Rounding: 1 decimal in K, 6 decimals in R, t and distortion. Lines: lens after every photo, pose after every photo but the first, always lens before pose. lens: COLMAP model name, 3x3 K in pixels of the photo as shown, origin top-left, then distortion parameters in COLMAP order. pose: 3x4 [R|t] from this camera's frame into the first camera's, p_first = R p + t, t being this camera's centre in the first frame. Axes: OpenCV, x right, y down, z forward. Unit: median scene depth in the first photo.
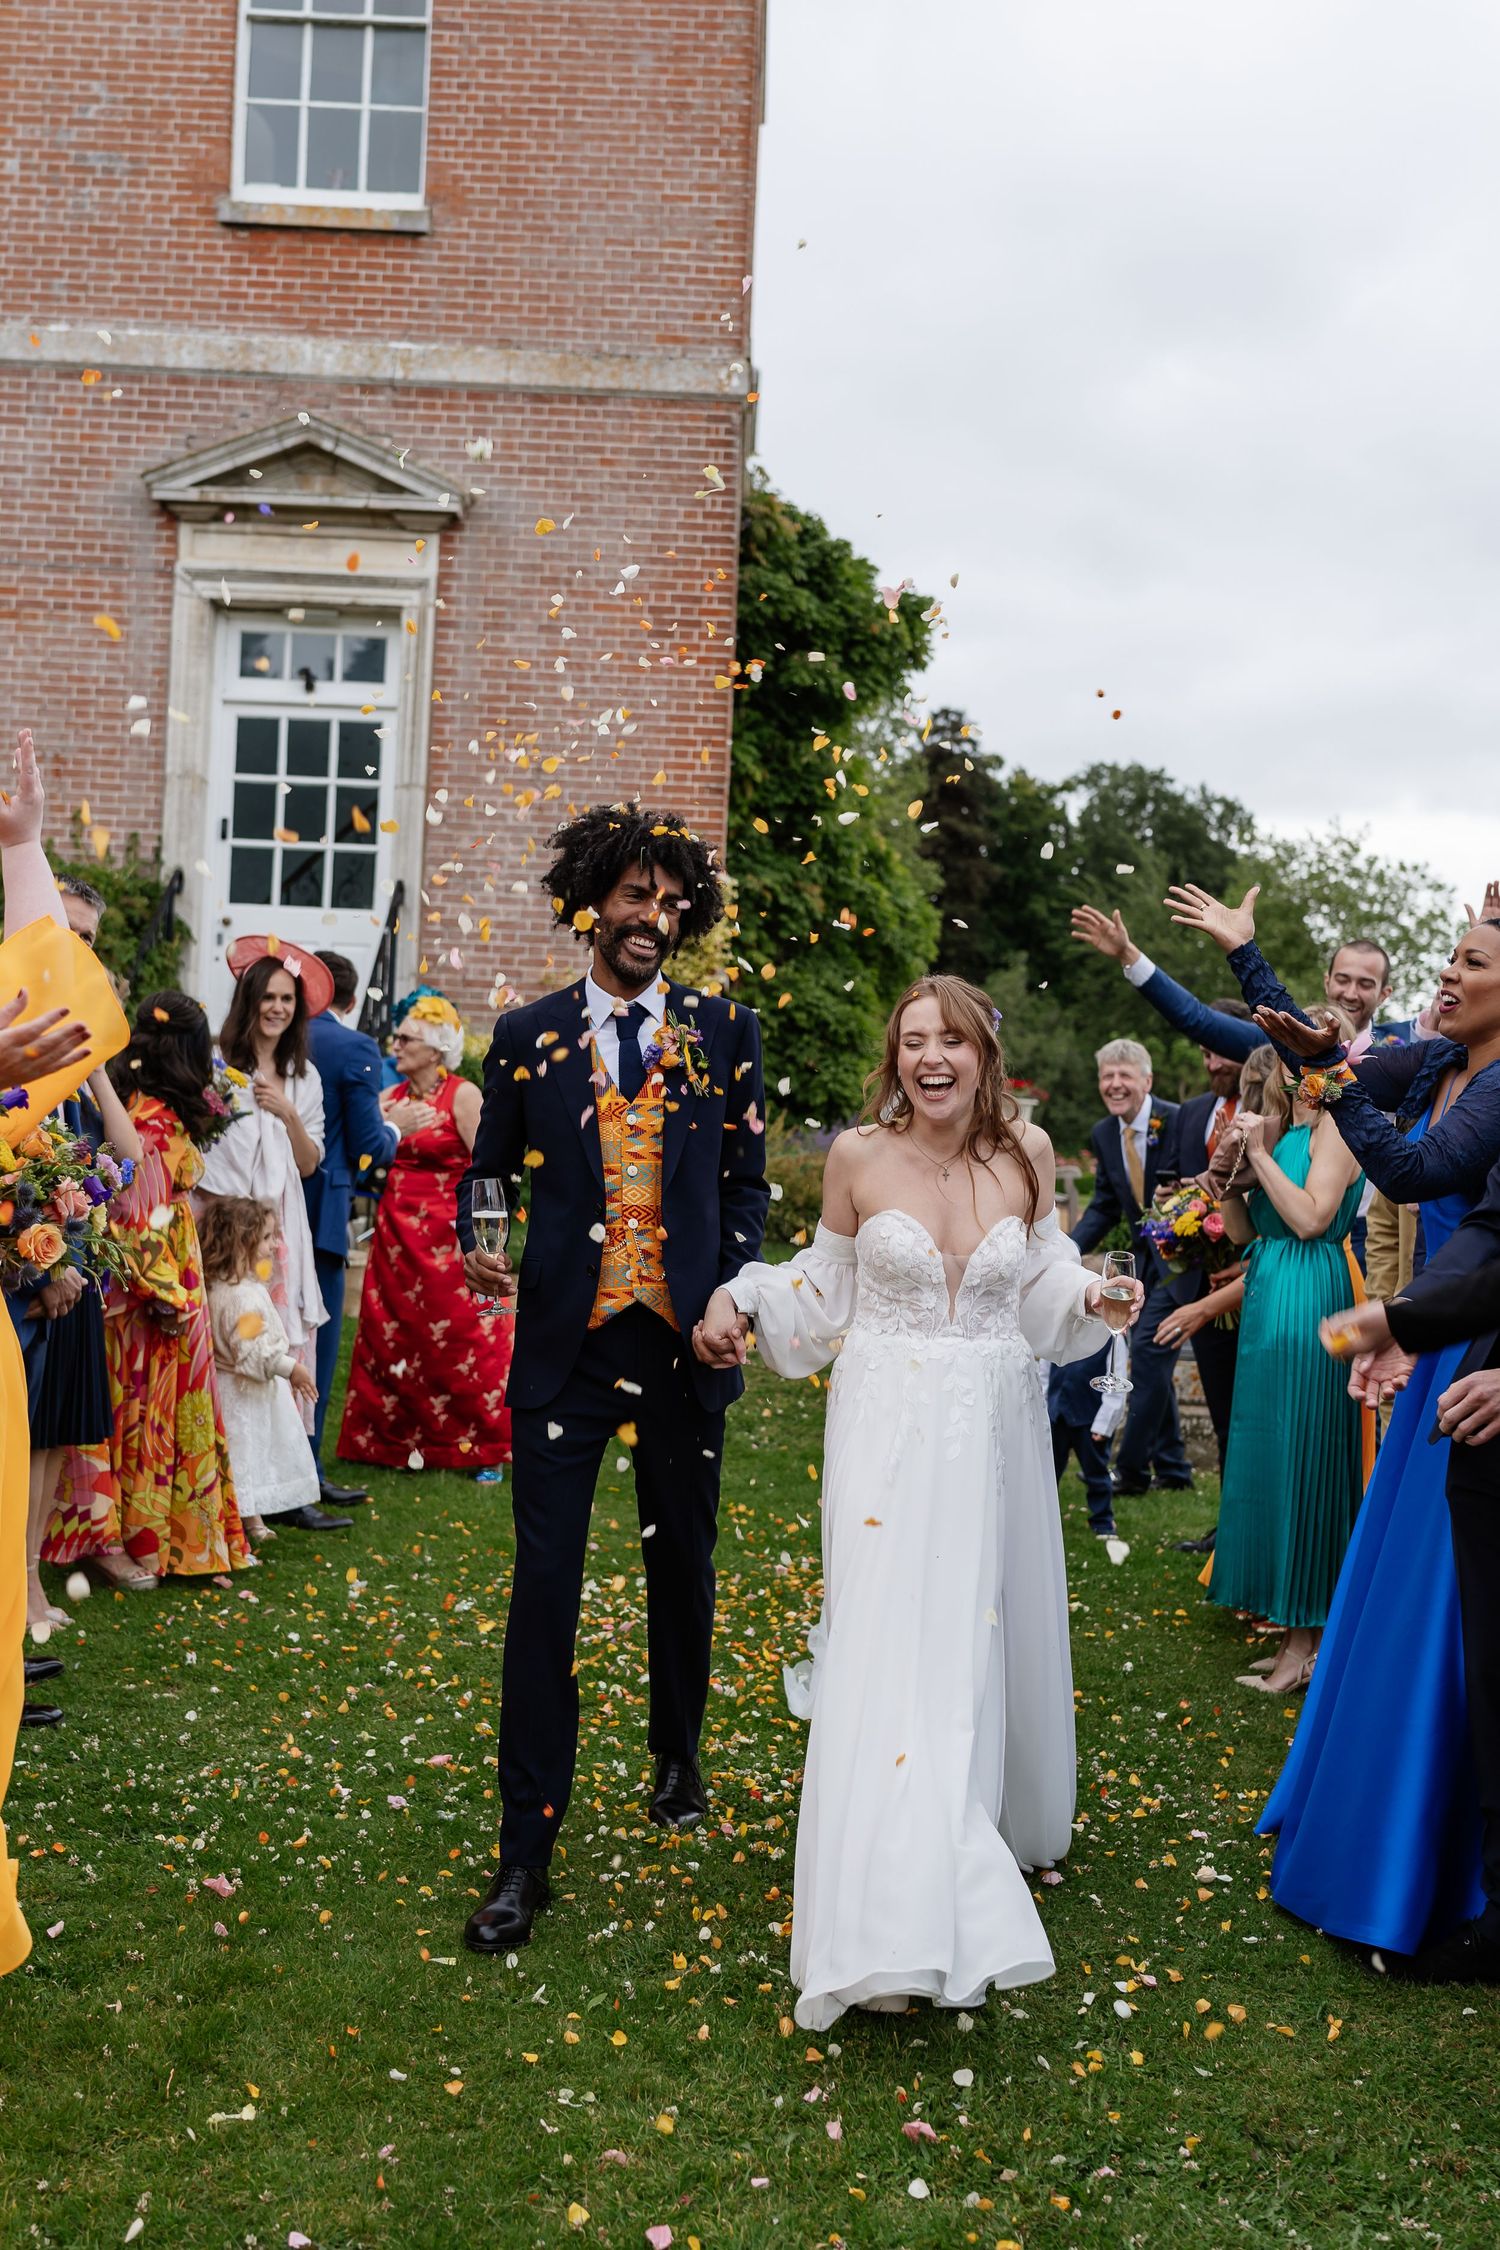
lens RADIAL K [[2914.1, 0, 744.9], [0, 2914.1, 1117.1], [0, 0, 1]] dist [-0.102016, 0.000000]
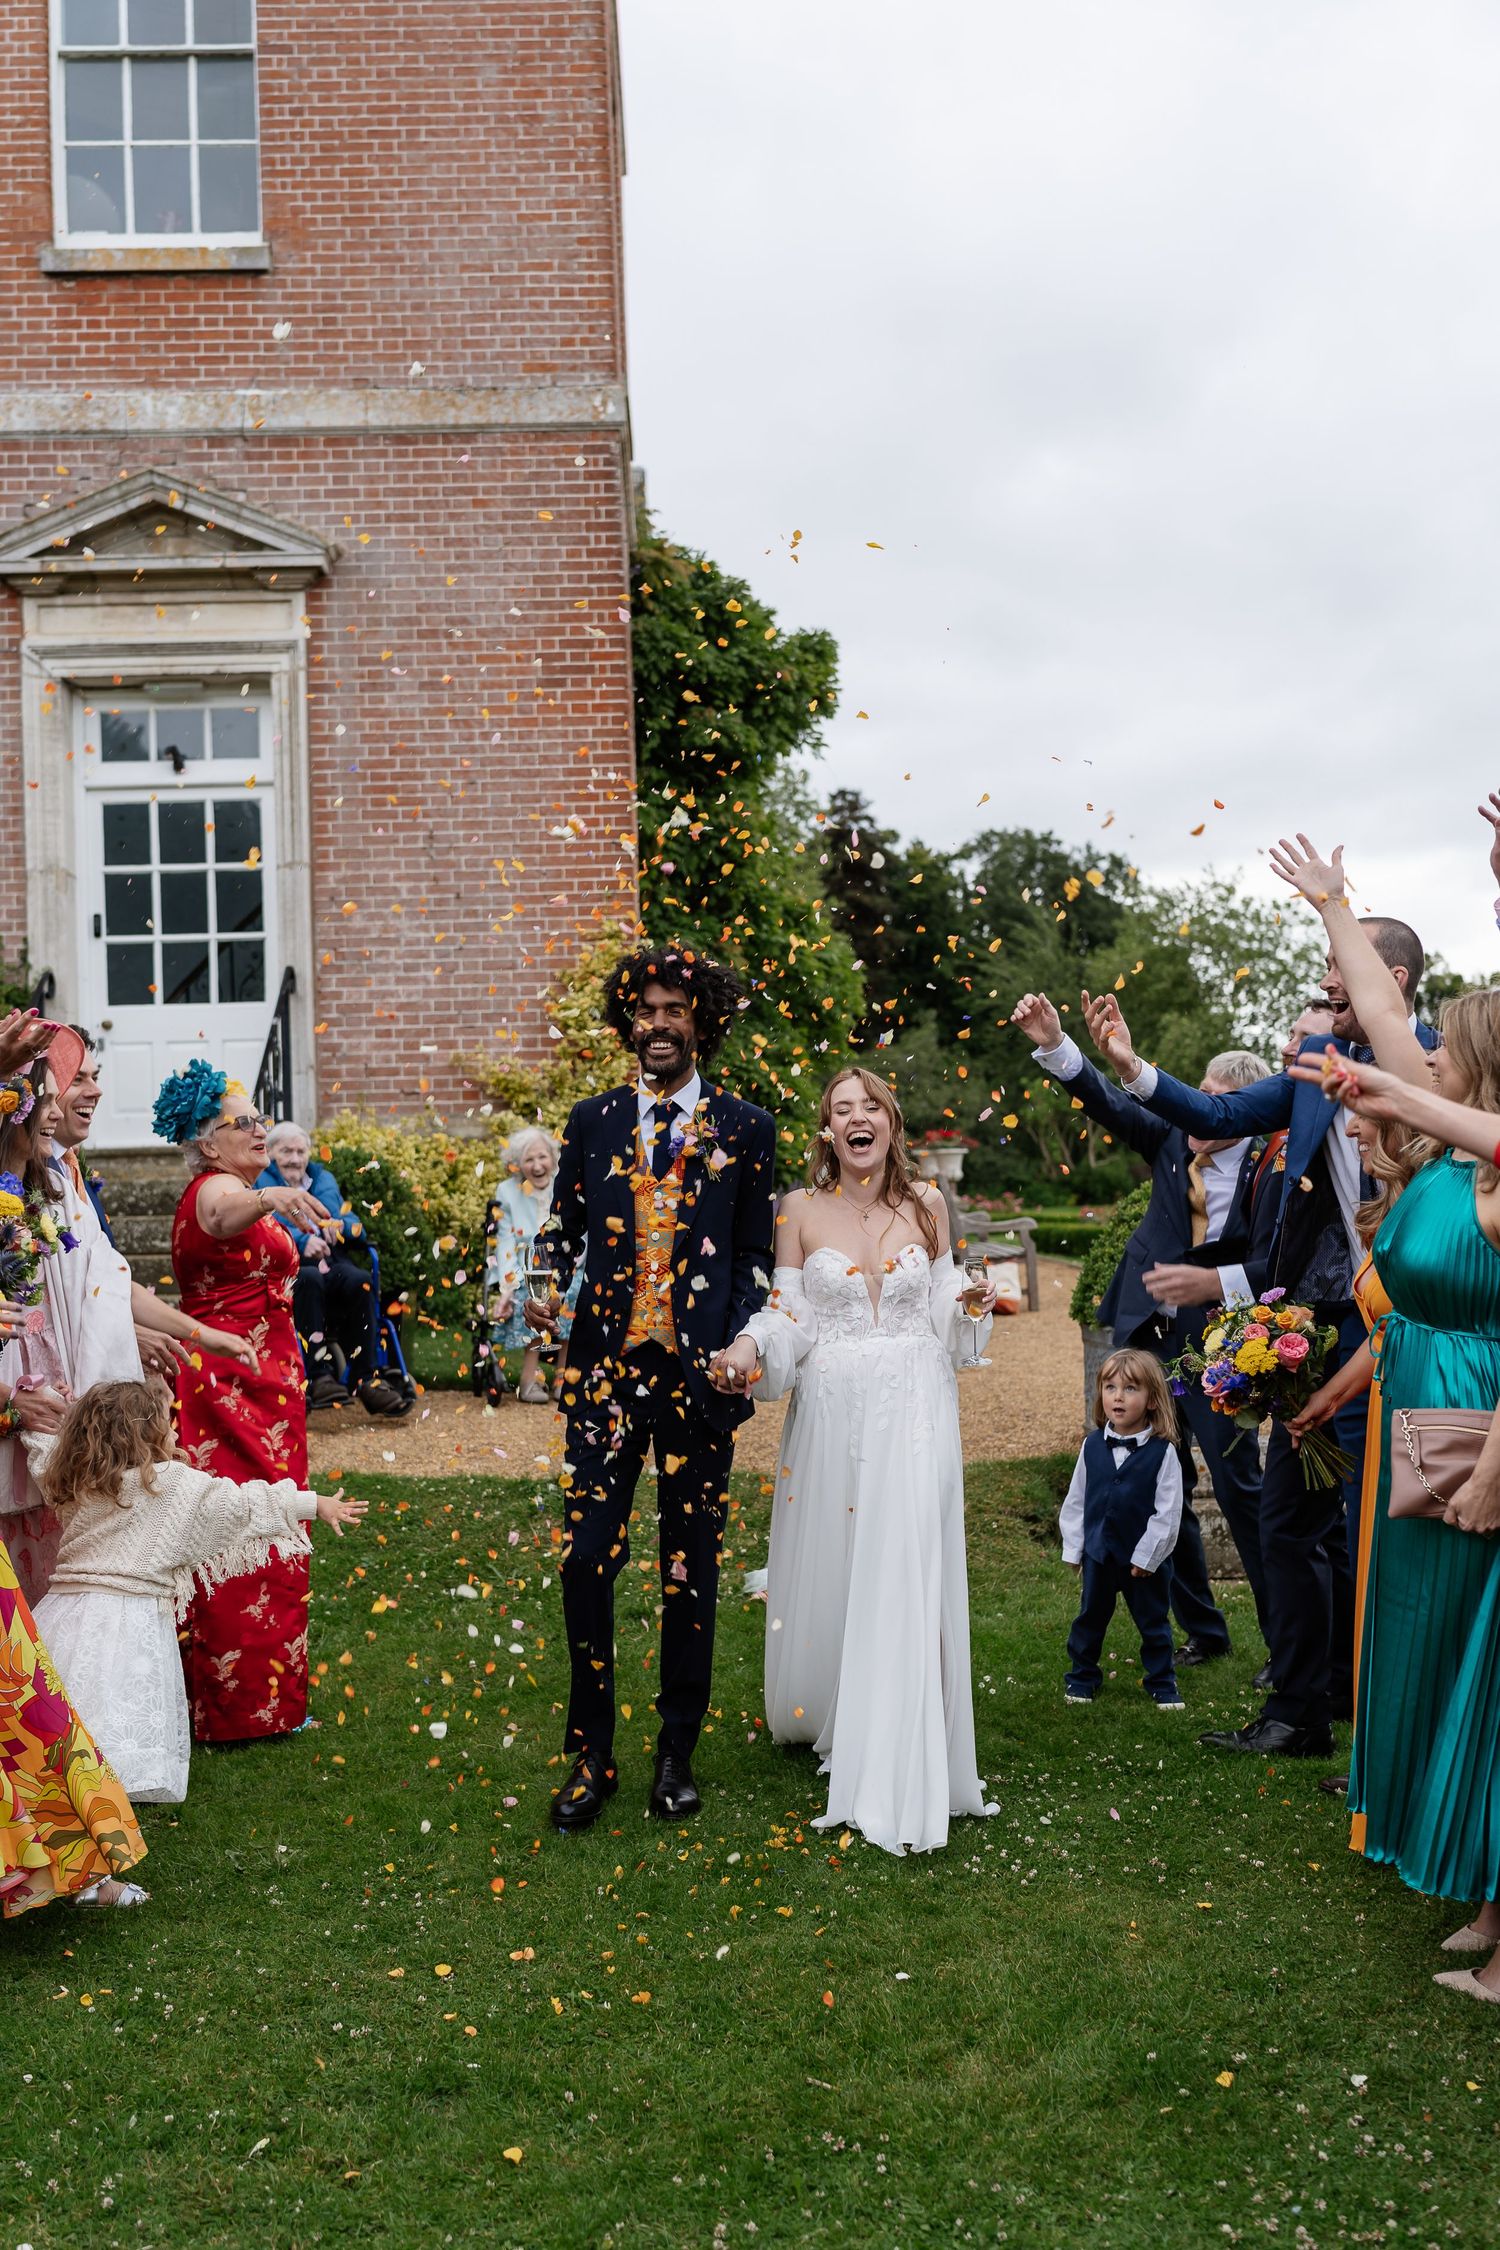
lens RADIAL K [[2673.0, 0, 755.4], [0, 2673.0, 1132.1], [0, 0, 1]] dist [-0.054875, 0.000000]
pose [[0.996832, -0.074705, 0.027285, 0.002177], [0.075172, 0.997033, -0.016535, -0.003630], [-0.025969, 0.018534, 0.999491, 0.144778]]
